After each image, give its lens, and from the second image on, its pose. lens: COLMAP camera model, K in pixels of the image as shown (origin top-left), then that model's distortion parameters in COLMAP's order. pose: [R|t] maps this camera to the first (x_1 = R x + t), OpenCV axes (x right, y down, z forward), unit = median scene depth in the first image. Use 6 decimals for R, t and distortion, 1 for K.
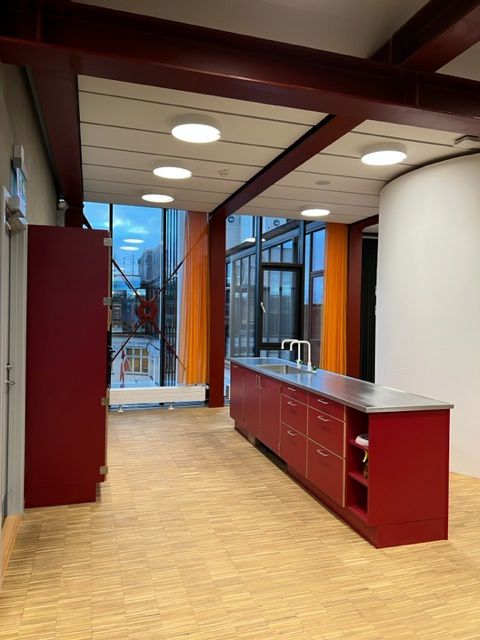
lens RADIAL K [[477.2, 0, 238.4], [0, 477.2, 315.8], [0, 0, 1]] dist [0.014470, -0.021559]
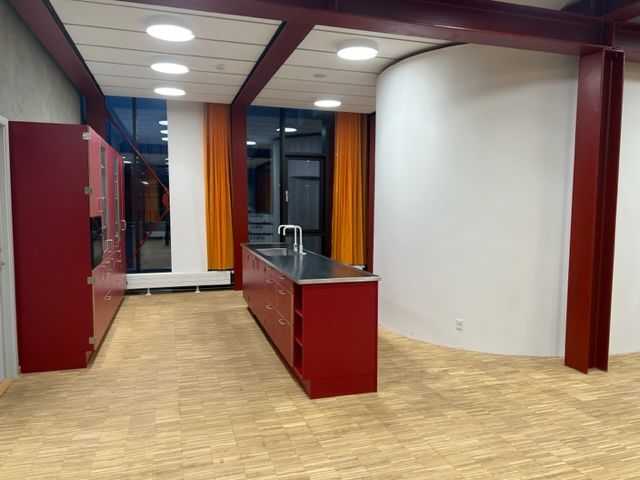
lens RADIAL K [[477.2, 0, 323.5], [0, 477.2, 243.1], [0, 0, 1]] dist [0.014470, -0.021559]
pose [[0.999907, -0.013112, 0.003793, 0.271922], [0.012778, 0.996902, 0.077614, 0.011892], [-0.004799, -0.077559, 0.996976, -0.117911]]
